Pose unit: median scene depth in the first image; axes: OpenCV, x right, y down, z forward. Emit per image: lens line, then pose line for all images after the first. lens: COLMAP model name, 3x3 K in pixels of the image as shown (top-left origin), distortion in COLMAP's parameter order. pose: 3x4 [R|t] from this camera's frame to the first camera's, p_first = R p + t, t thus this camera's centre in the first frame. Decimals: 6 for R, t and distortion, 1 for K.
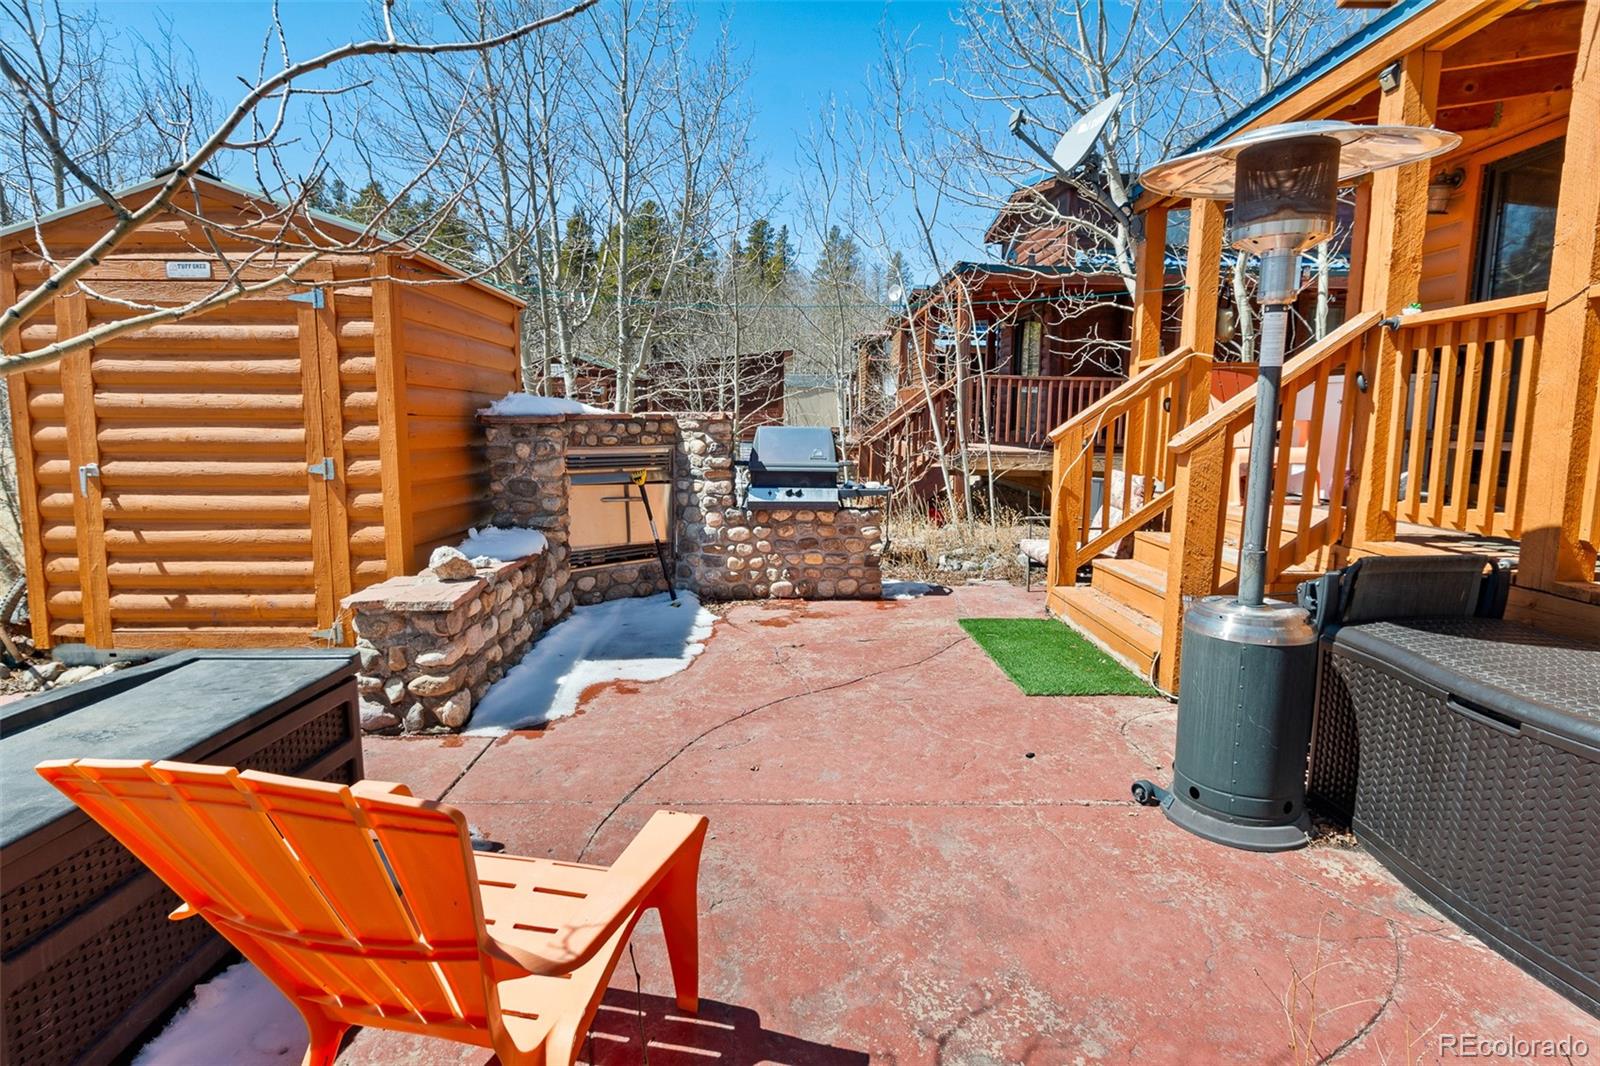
lens RADIAL K [[818.4, 0, 792.0], [0, 818.4, 532.7], [0, 0, 1]] dist [-0.000925, -0.000028]
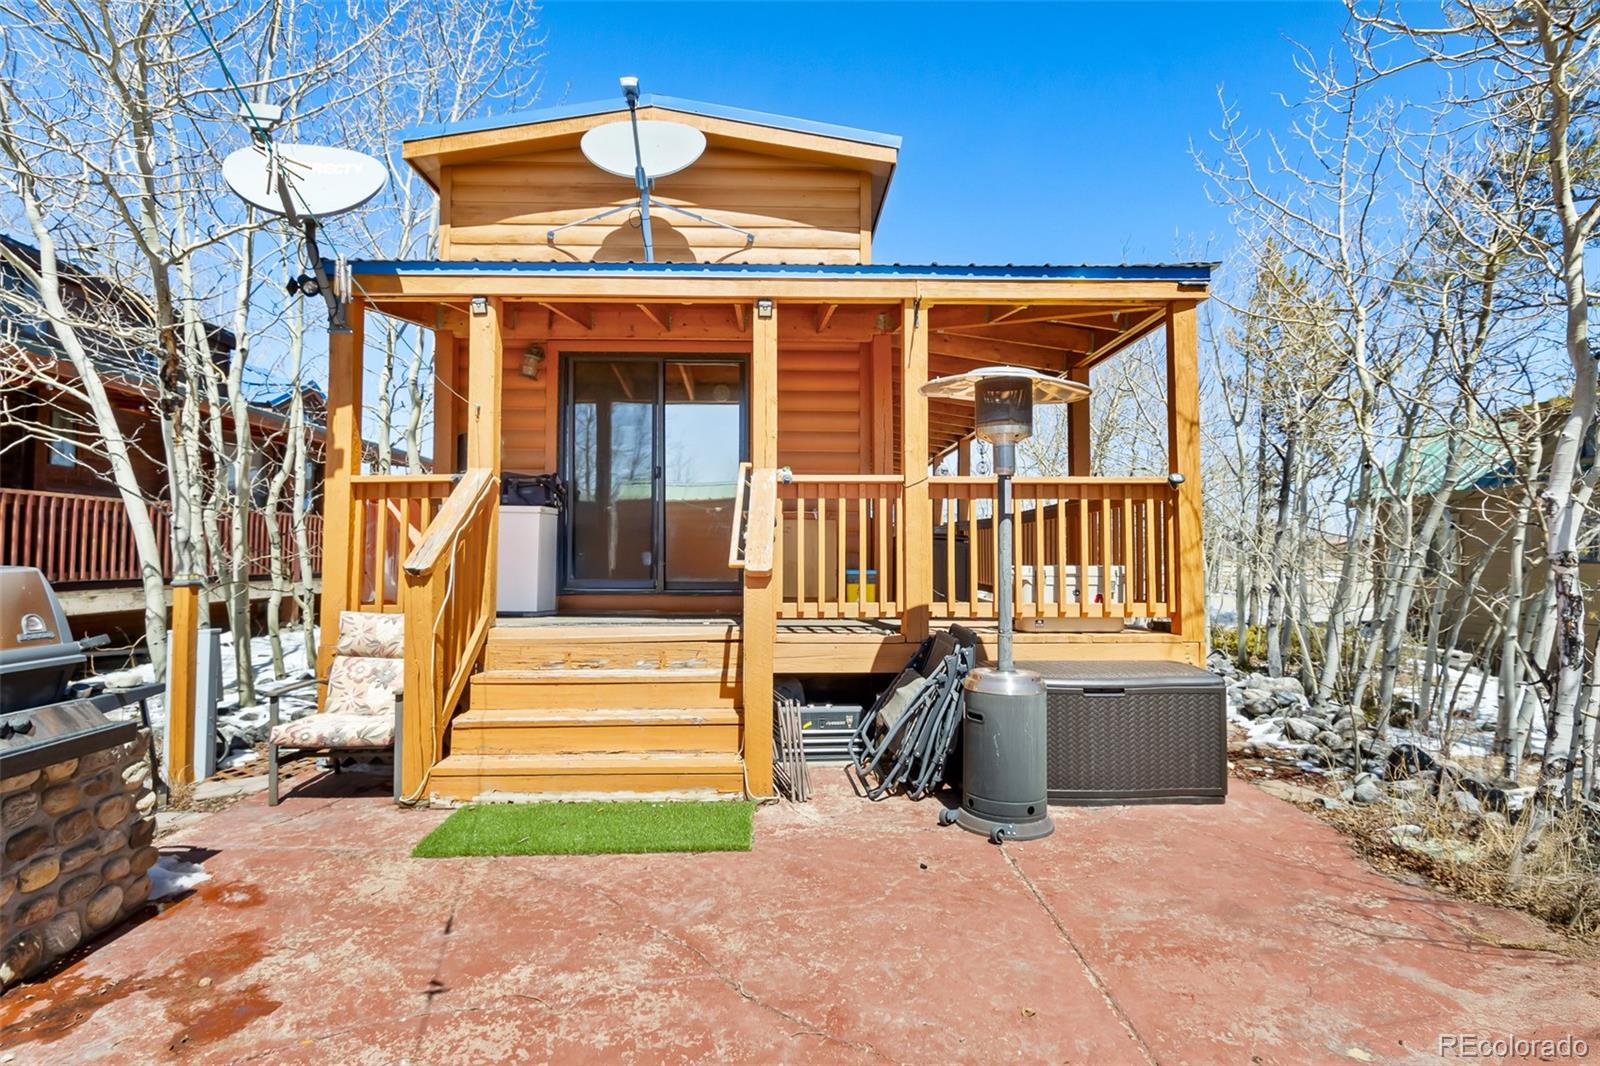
lens RADIAL K [[847.1, 0, 797.3], [0, 847.1, 529.1], [0, 0, 1]] dist [0.003296, 0.000462]
pose [[-0.021923, 0.012818, 0.999677, -0.621877], [0.133182, 0.991043, -0.009787, -0.130180], [-0.990849, 0.132924, -0.023434, 0.883703]]
